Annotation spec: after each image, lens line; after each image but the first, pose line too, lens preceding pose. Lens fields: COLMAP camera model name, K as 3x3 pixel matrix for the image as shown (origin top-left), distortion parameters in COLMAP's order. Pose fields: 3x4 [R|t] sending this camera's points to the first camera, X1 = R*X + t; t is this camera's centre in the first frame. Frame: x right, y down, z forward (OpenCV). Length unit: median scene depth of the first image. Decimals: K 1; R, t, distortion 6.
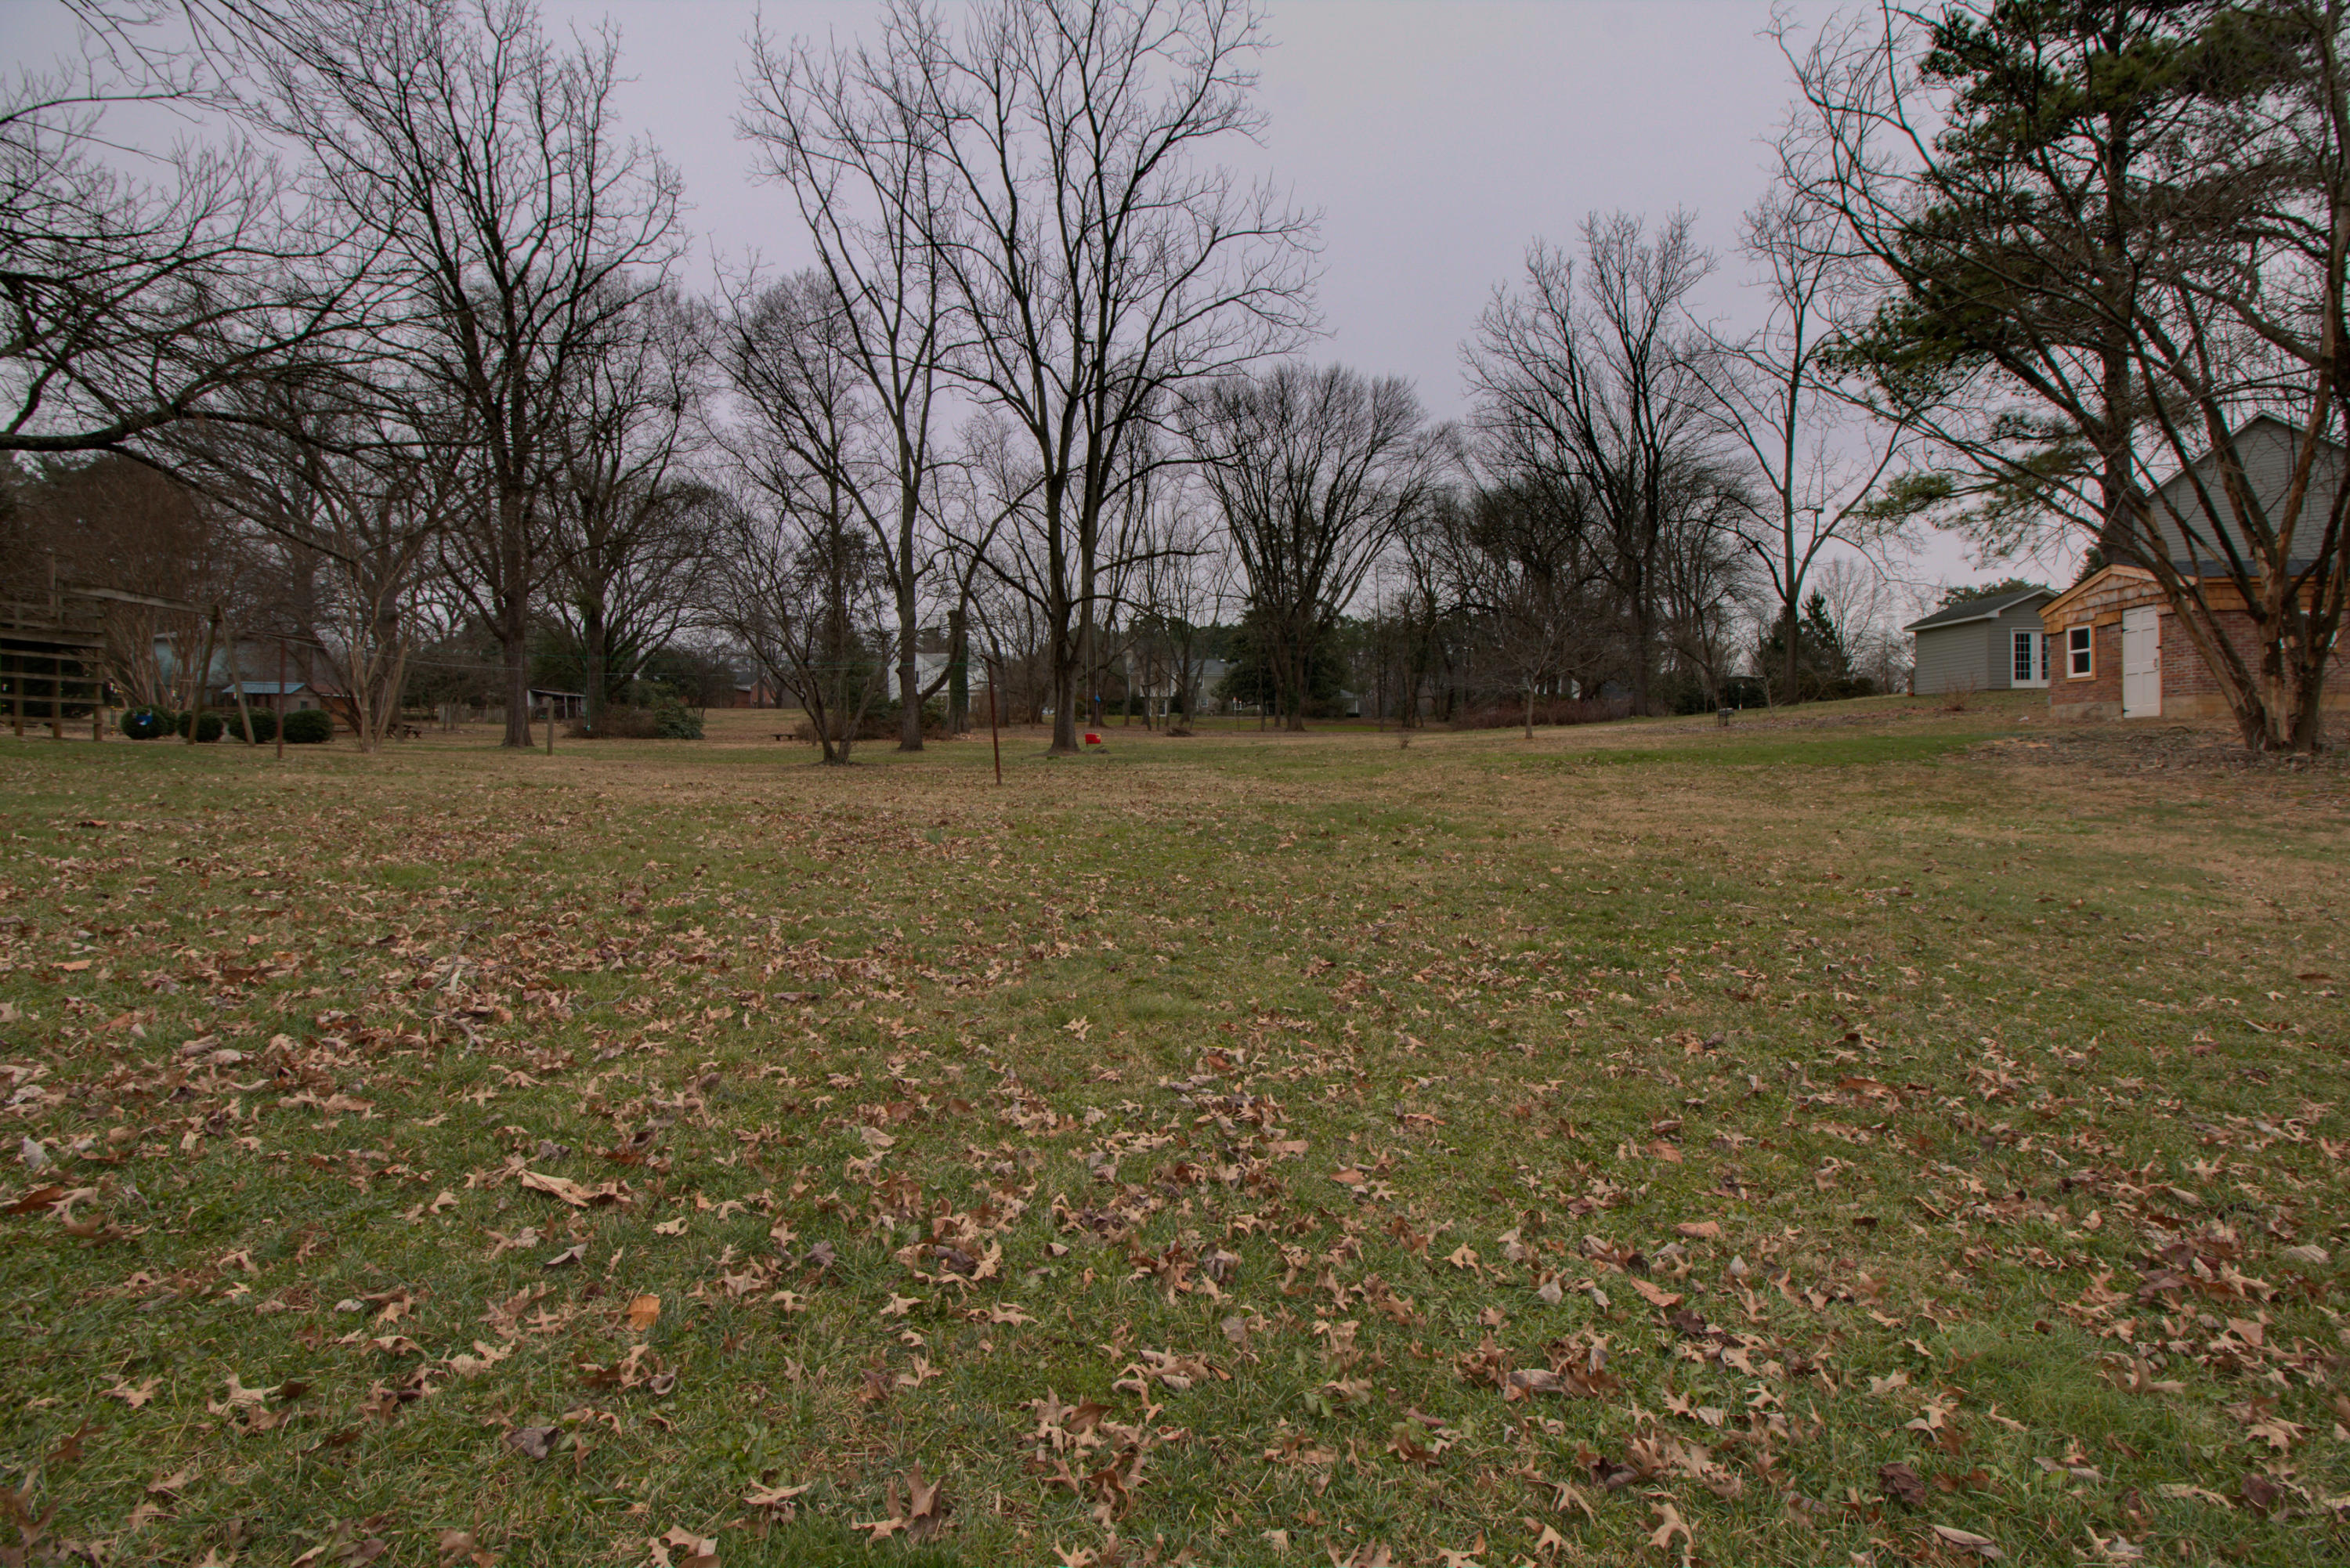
lens RADIAL K [[1080.0, 0, 1176.4], [0, 1080.0, 767.0], [0, 0, 1]] dist [0.000682, -0.012384]
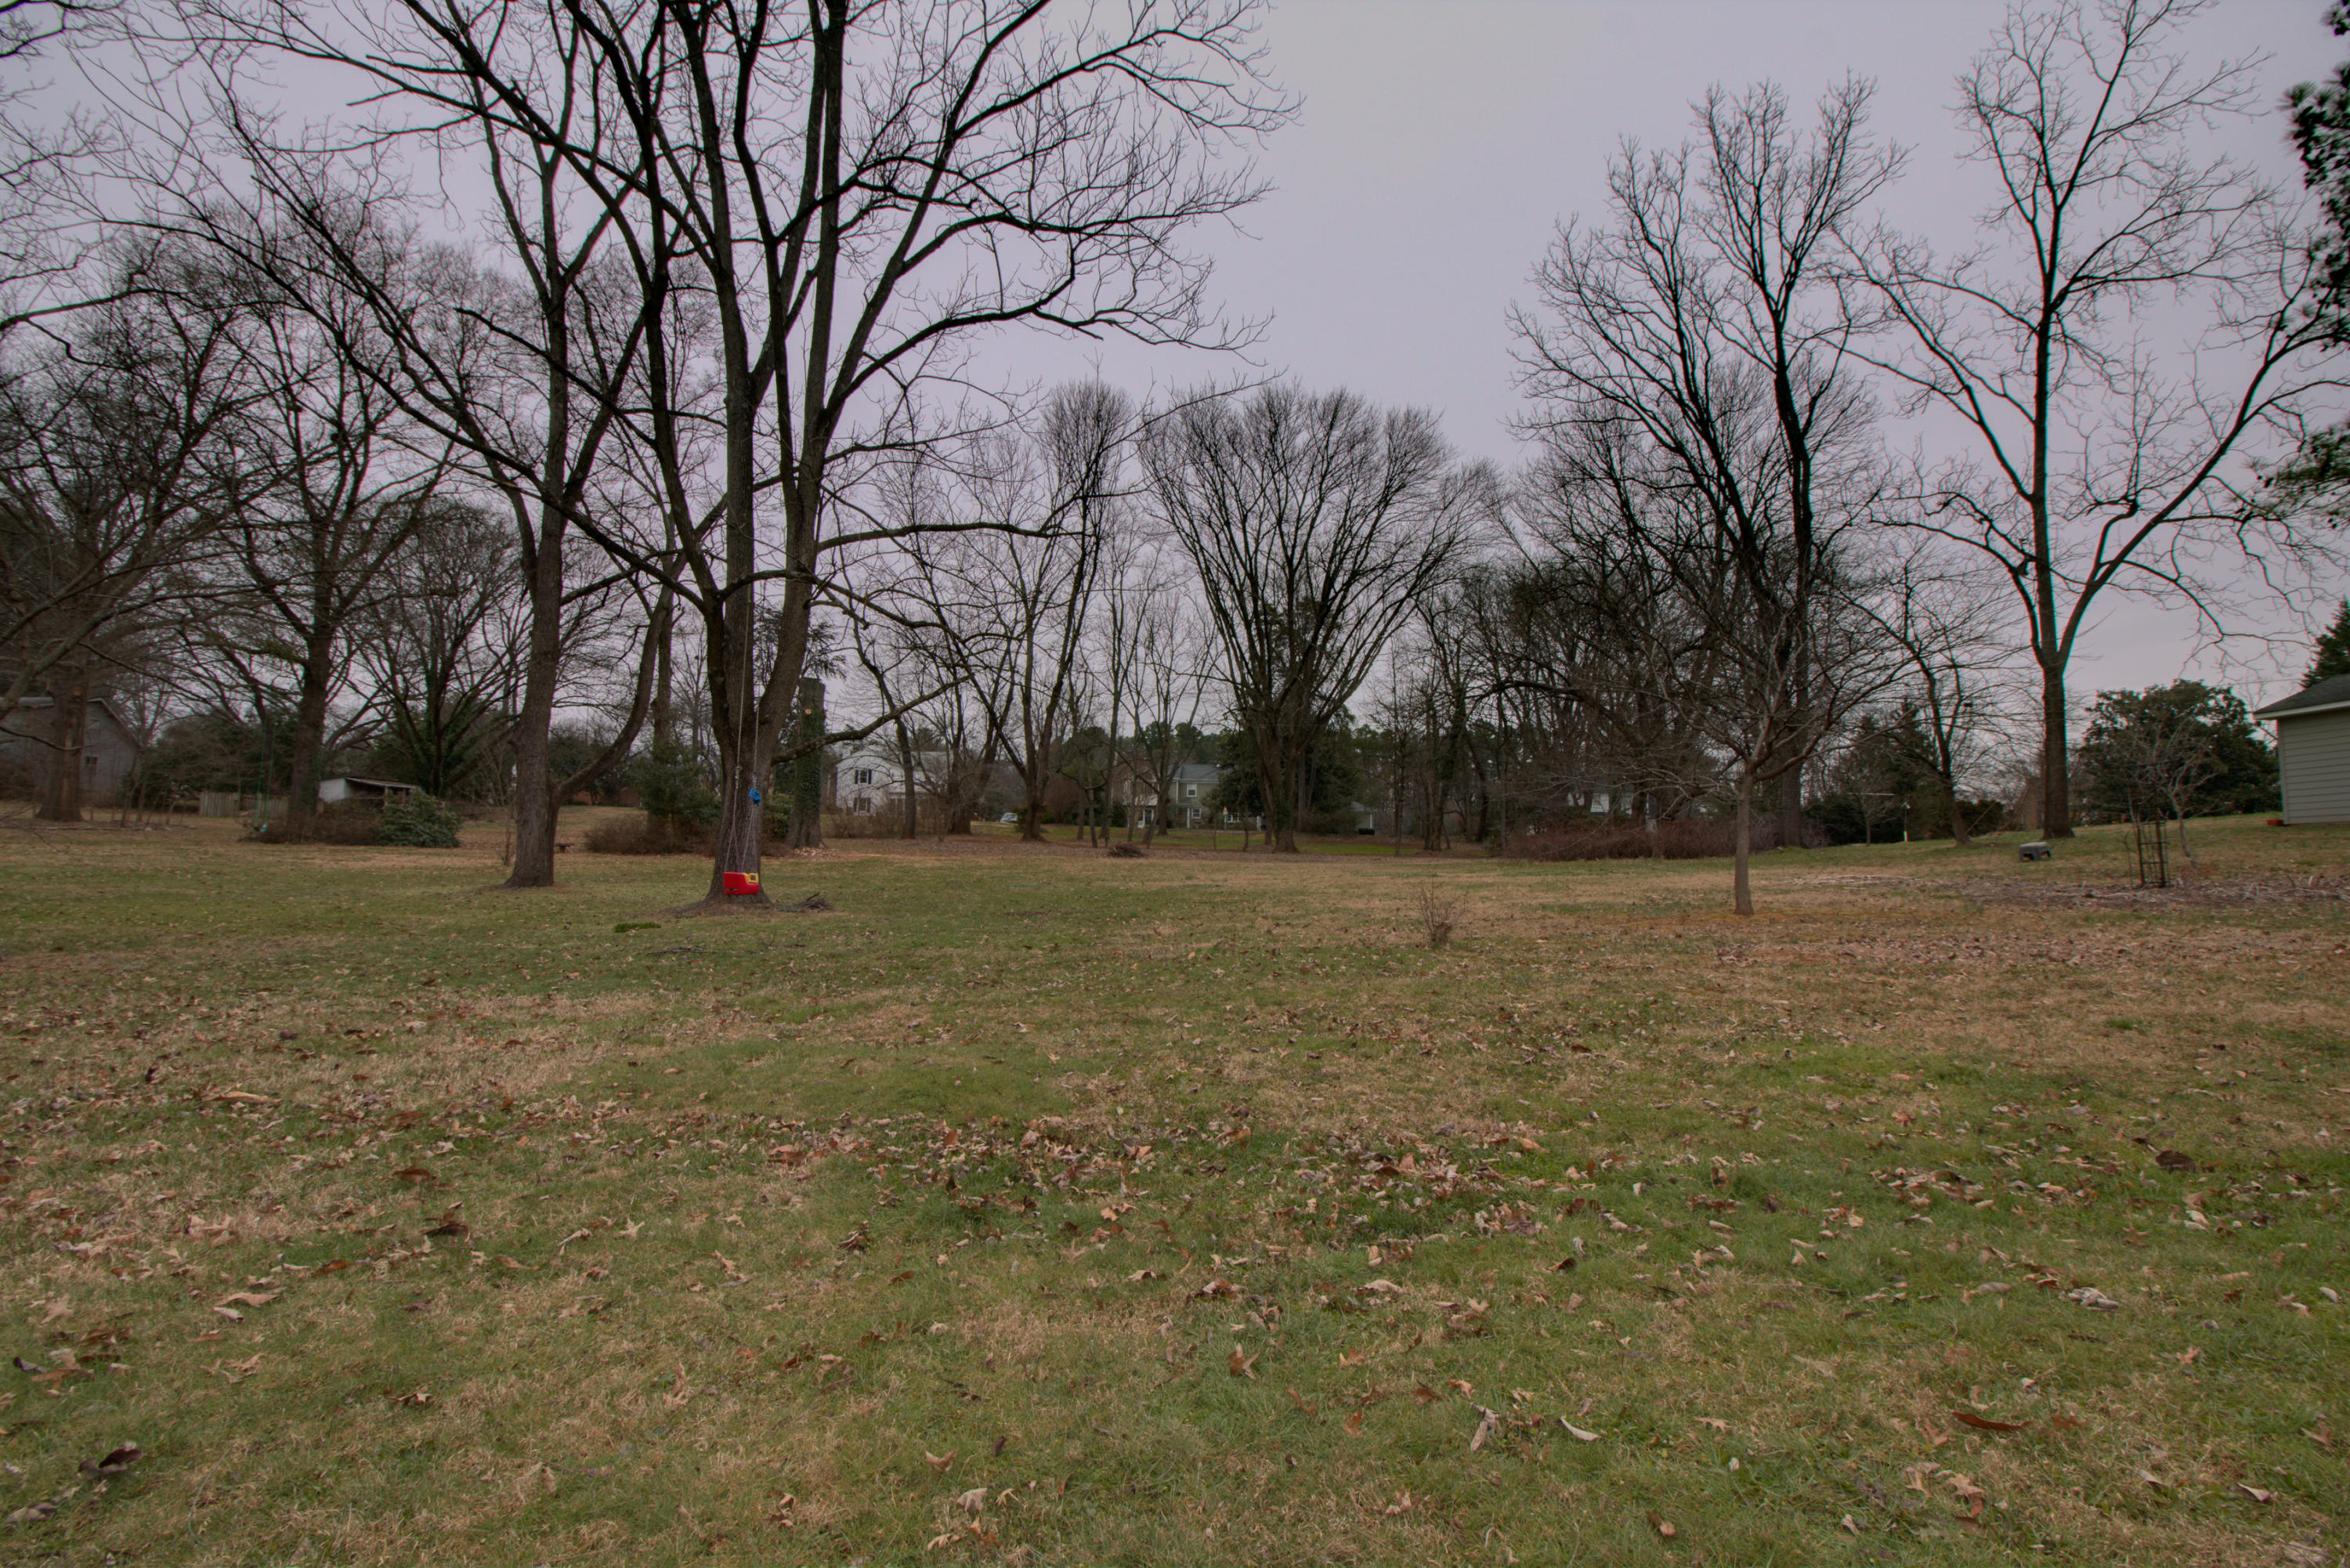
lens RADIAL K [[1080.0, 0, 1176.4], [0, 1080.0, 767.0], [0, 0, 1]] dist [0.000682, -0.012384]
pose [[0.999658, 0.021359, -0.015086, 0.043129], [-0.022804, 0.994404, -0.103151, -0.012544], [0.012799, 0.103460, 0.994551, 0.228495]]
